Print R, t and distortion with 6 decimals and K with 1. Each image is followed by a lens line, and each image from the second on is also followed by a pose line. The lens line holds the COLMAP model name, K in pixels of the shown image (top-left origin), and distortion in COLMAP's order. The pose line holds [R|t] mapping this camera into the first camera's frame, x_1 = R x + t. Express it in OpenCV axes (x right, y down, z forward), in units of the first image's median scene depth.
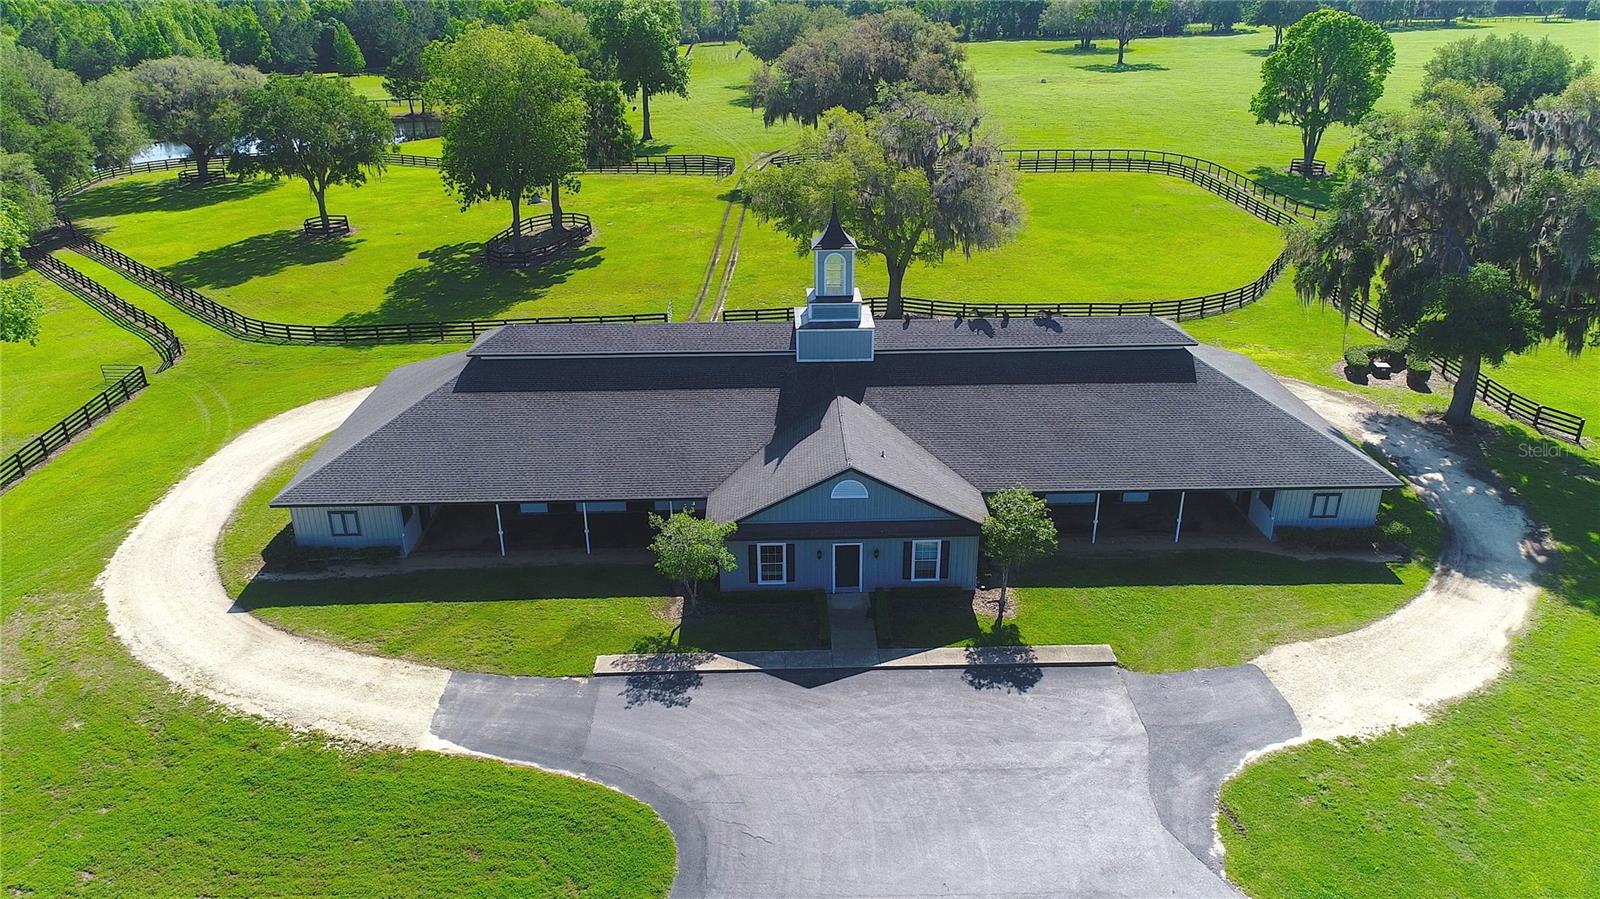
lens RADIAL K [[1099.7, 0, 800.0], [0, 1099.7, 449.5], [0, 0, 1]] dist [-0.001380, -0.001531]
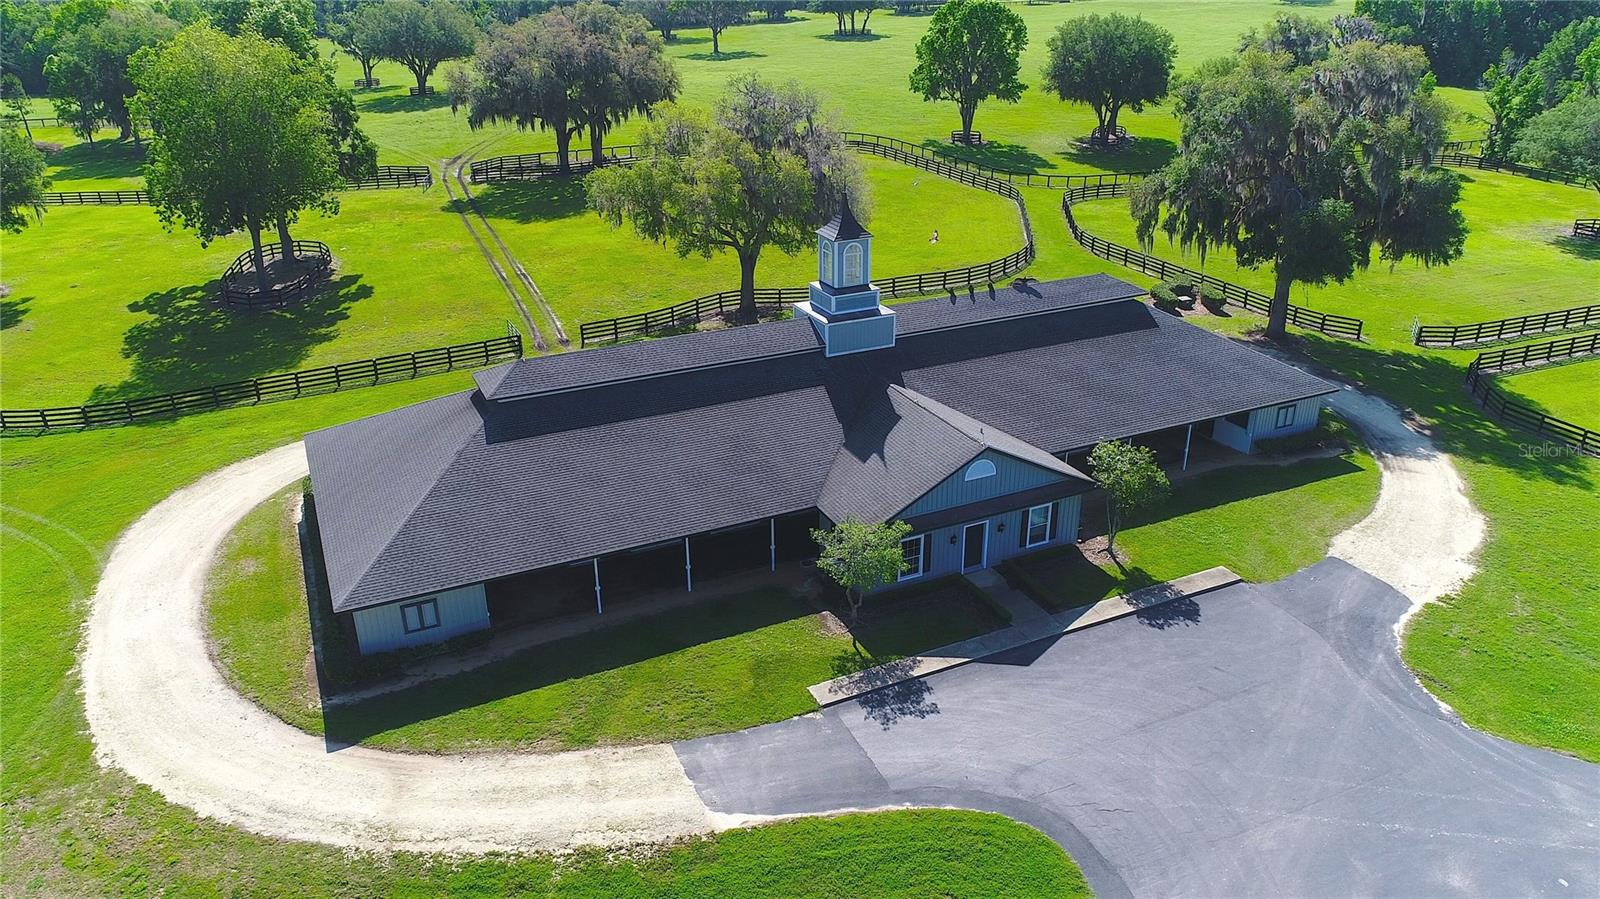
lens RADIAL K [[1099.7, 0, 800.0], [0, 1099.7, 449.5], [0, 0, 1]] dist [-0.001380, -0.001531]
pose [[0.917470, -0.165048, 0.361951, -0.403731], [0.163146, 0.985943, 0.036044, -0.038863], [-0.362812, 0.025982, 0.931500, 0.099891]]
